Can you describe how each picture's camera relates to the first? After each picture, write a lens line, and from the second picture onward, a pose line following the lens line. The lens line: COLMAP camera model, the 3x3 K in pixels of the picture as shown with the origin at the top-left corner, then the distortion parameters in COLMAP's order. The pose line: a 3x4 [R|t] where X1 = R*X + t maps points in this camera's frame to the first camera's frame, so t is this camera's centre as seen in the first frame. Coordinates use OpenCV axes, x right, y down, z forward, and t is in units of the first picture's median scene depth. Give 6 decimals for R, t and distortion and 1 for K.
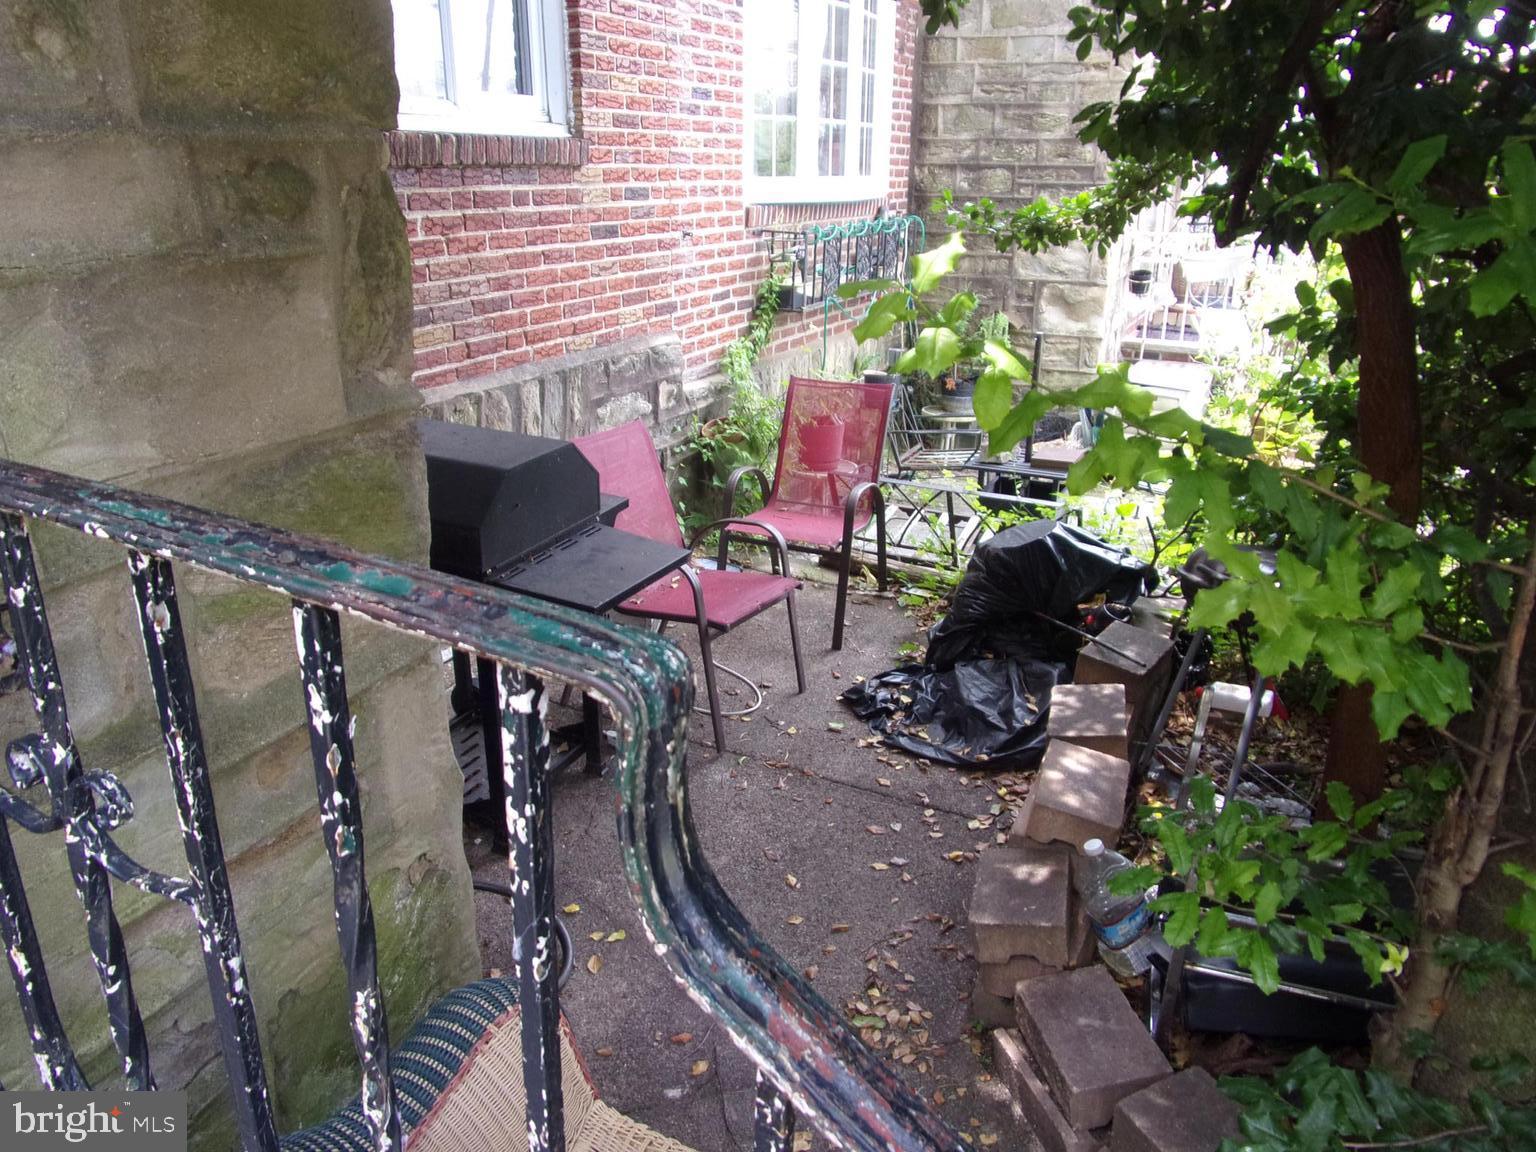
lens RADIAL K [[1090.5, 0, 759.6], [0, 1090.5, 576.2], [0, 0, 1]] dist [-0.050430, 0.024564]
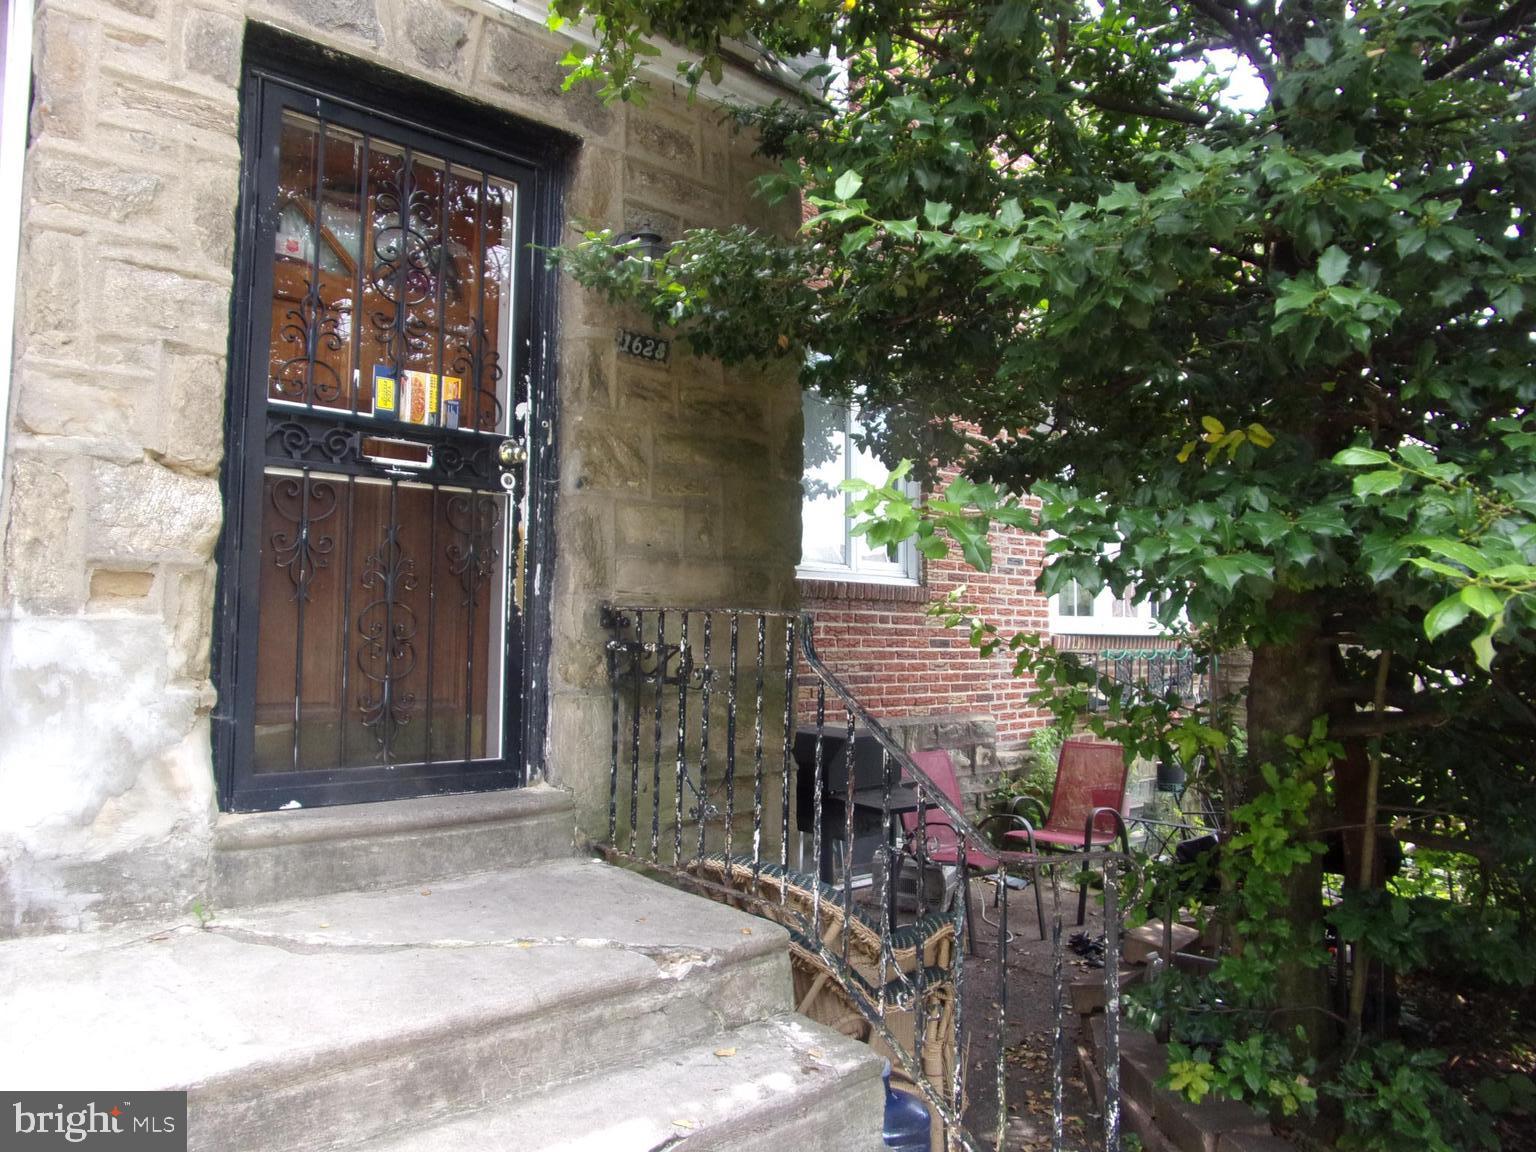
lens RADIAL K [[1090.5, 0, 759.6], [0, 1090.5, 576.2], [0, 0, 1]] dist [-0.050430, 0.024564]
pose [[0.929179, -0.019984, -0.369089, 0.190020], [-0.132674, 0.913966, -0.383489, 0.222432], [0.344998, 0.405299, 0.846587, -0.442562]]
